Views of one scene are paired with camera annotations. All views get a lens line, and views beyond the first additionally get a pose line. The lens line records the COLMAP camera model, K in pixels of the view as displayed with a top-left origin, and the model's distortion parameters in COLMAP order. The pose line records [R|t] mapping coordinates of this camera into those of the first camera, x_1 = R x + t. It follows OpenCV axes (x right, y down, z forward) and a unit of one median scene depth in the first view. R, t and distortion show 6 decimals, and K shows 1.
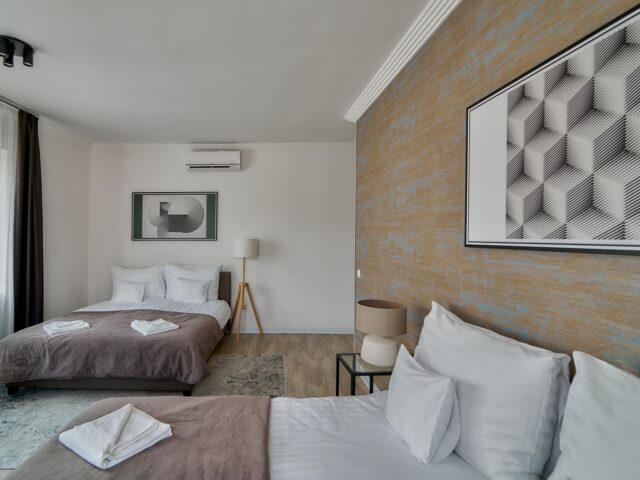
lens RADIAL K [[337.1, 0, 255.1], [0, 337.1, 232.9], [0, 0, 1]] dist [-0.002835, -0.000564]
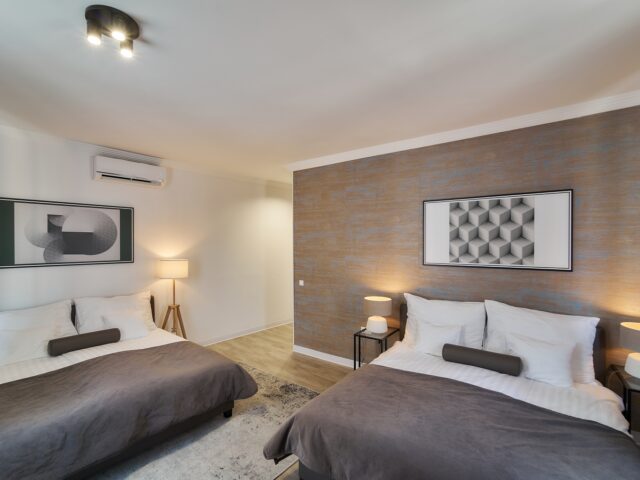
lens RADIAL K [[320.6, 0, 320.0], [0, 320.6, 240.0], [0, 0, 1]] dist [-0.001281, 0.000085]
pose [[0.606014, 0.002615, 0.795450, -0.826104], [-0.006787, 0.999975, 0.001883, -0.070063], [-0.795425, -0.006540, 0.606016, 0.163759]]
